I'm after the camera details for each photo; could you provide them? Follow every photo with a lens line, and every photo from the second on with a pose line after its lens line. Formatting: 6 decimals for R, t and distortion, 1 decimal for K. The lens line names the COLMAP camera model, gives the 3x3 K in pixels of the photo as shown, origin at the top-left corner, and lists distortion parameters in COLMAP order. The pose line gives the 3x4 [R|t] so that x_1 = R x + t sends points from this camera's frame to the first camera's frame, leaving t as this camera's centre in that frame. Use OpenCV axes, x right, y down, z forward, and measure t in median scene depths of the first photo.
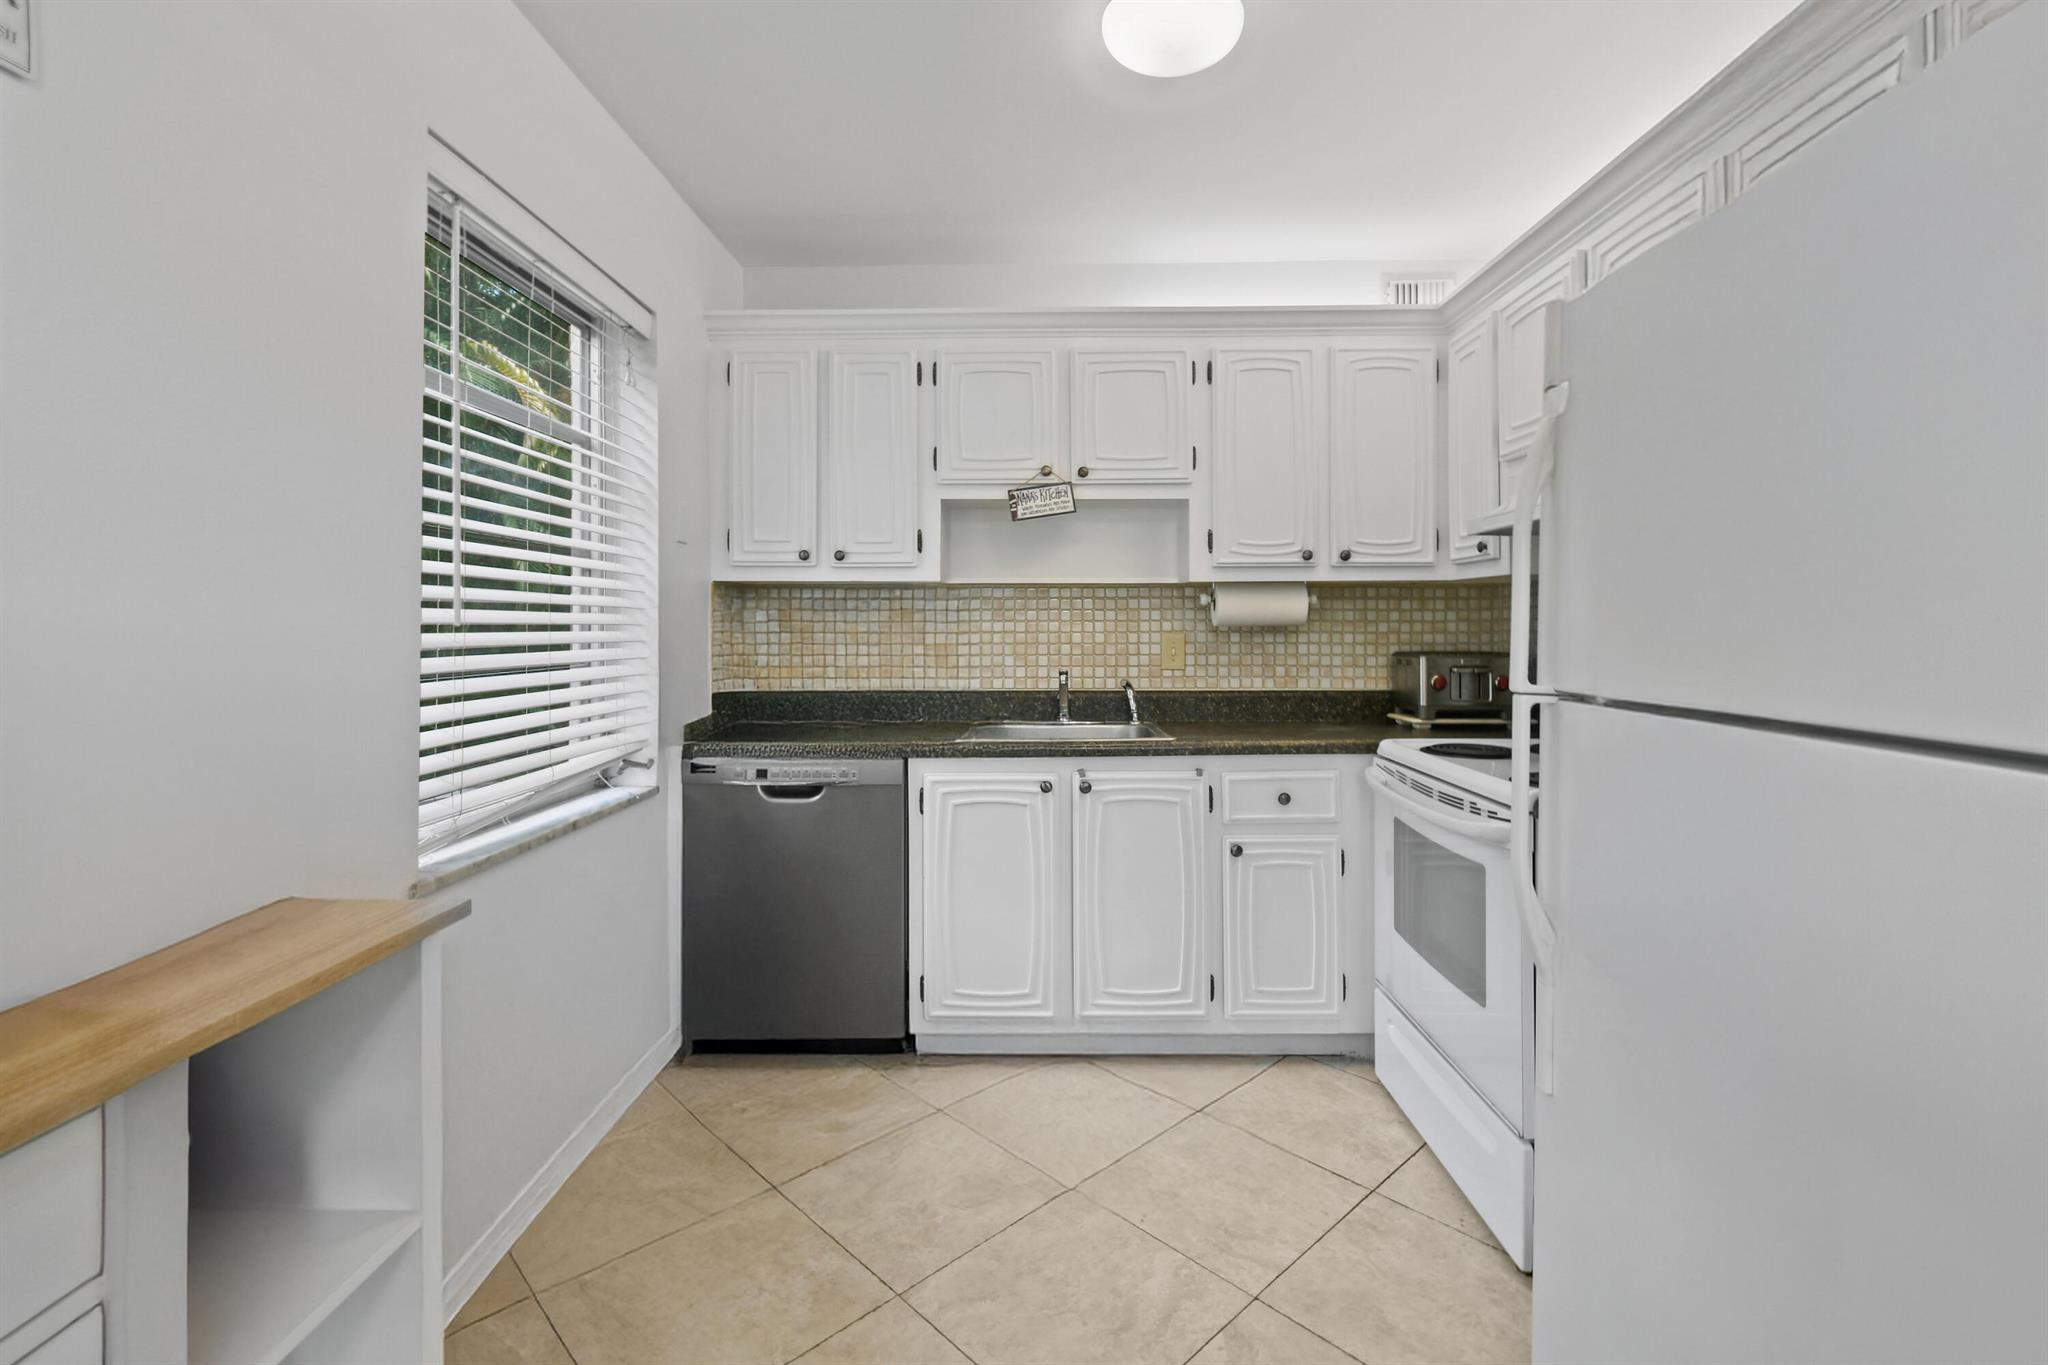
lens RADIAL K [[922.5, 0, 1031.9], [0, 922.5, 618.4], [0, 0, 1]] dist [0.013941, -0.003154]
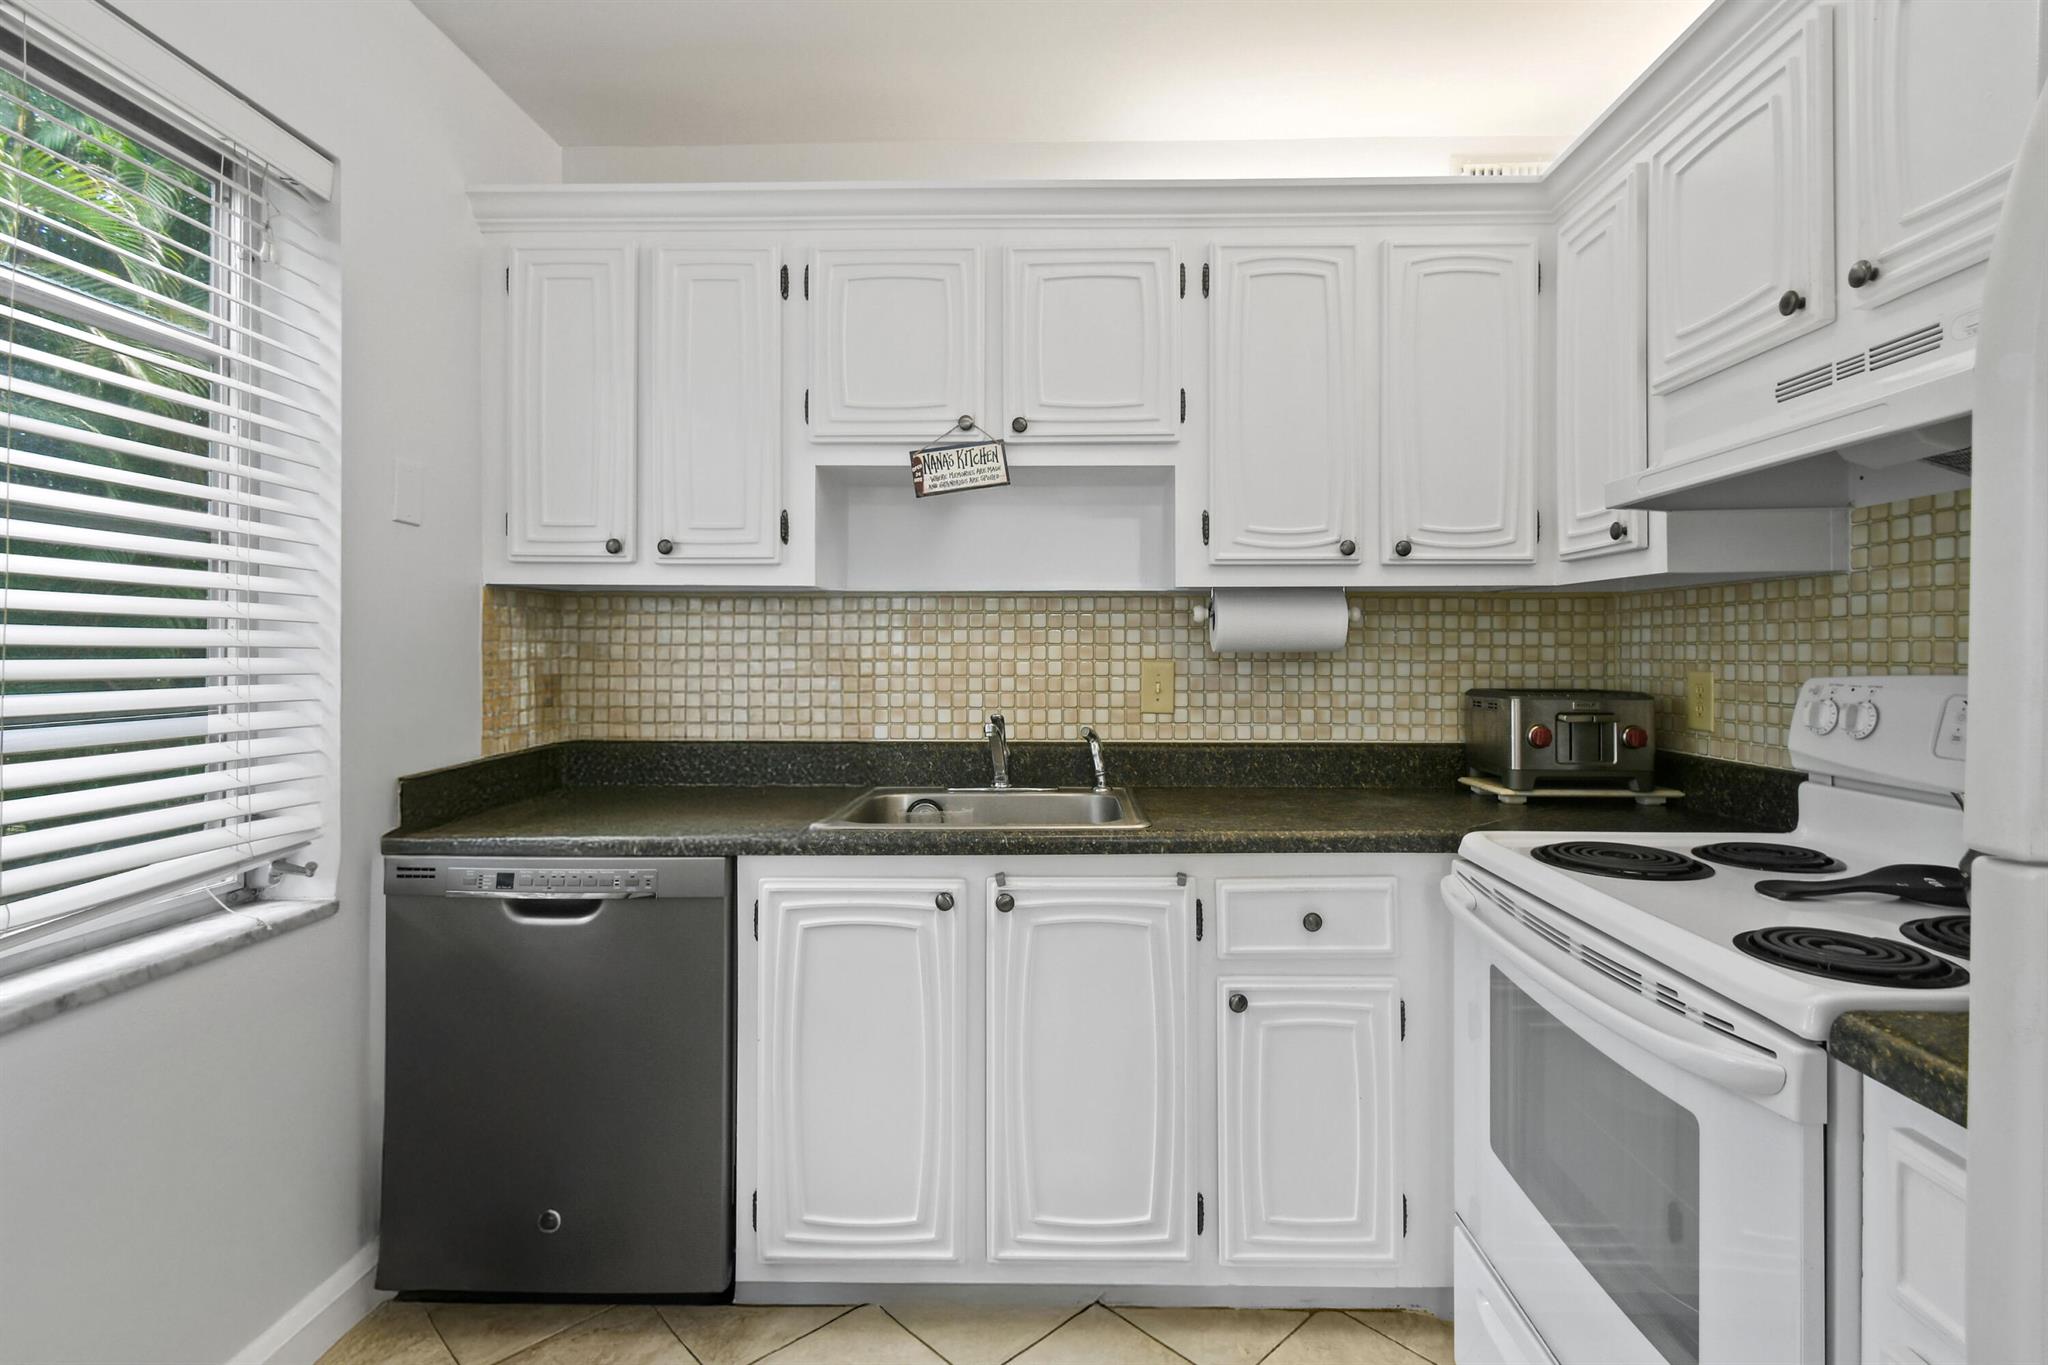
lens RADIAL K [[922.5, 0, 1064.2], [0, 922.5, 639.9], [0, 0, 1]] dist [0.013941, -0.003154]
pose [[0.999988, 0.003314, 0.003544, 0.087101], [-0.003313, 0.999994, -0.000490, -0.000186], [-0.003545, 0.000478, 0.999994, 0.320080]]
